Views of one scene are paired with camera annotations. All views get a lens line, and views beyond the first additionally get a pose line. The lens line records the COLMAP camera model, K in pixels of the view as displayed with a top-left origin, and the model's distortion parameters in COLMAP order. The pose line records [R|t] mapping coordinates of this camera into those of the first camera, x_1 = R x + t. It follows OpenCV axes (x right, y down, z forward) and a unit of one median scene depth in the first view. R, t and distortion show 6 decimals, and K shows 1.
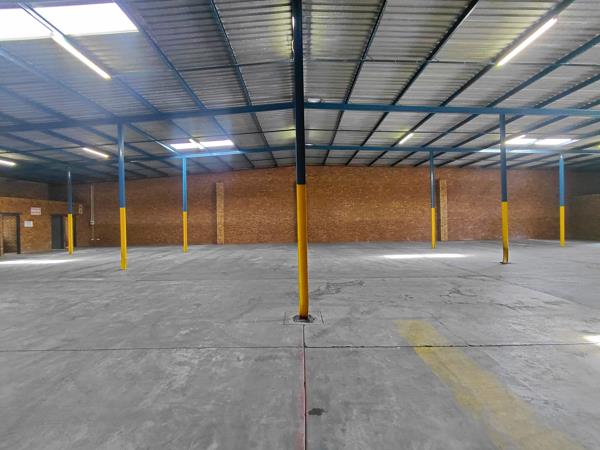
lens RADIAL K [[276.1, 0, 299.4], [0, 276.1, 228.4], [0, 0, 1]] dist [-0.056701, 0.000089]
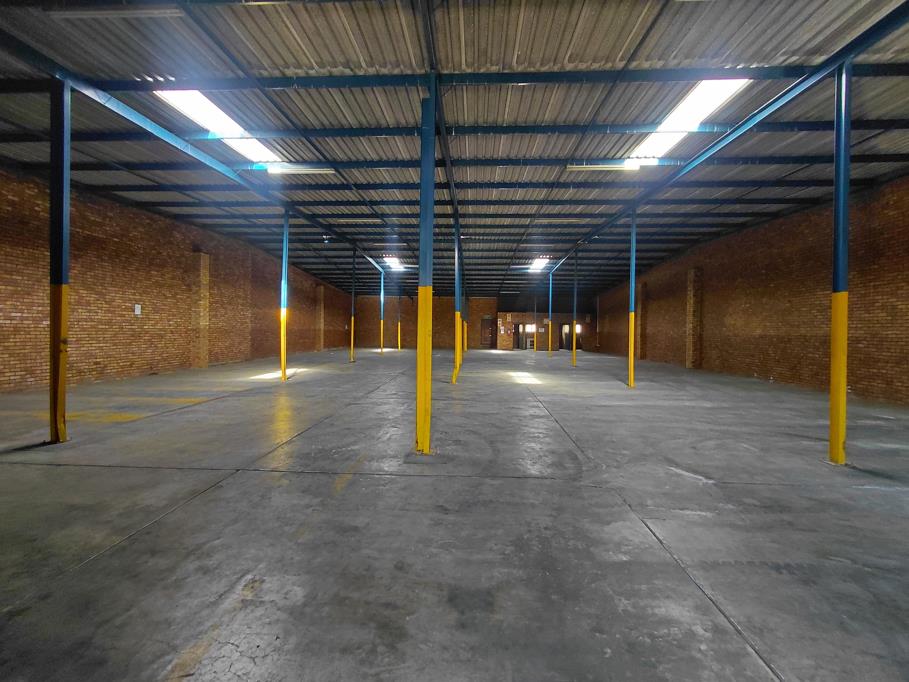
lens RADIAL K [[414.2, 0, 454.3], [0, 414.2, 334.5], [0, 0, 1]] dist [-0.003391, 0.000832]
pose [[-0.015643, 0.030406, -0.999415, 0.953630], [-0.009821, 0.999485, 0.030562, -0.046644], [0.999829, 0.010293, -0.015336, 0.477048]]
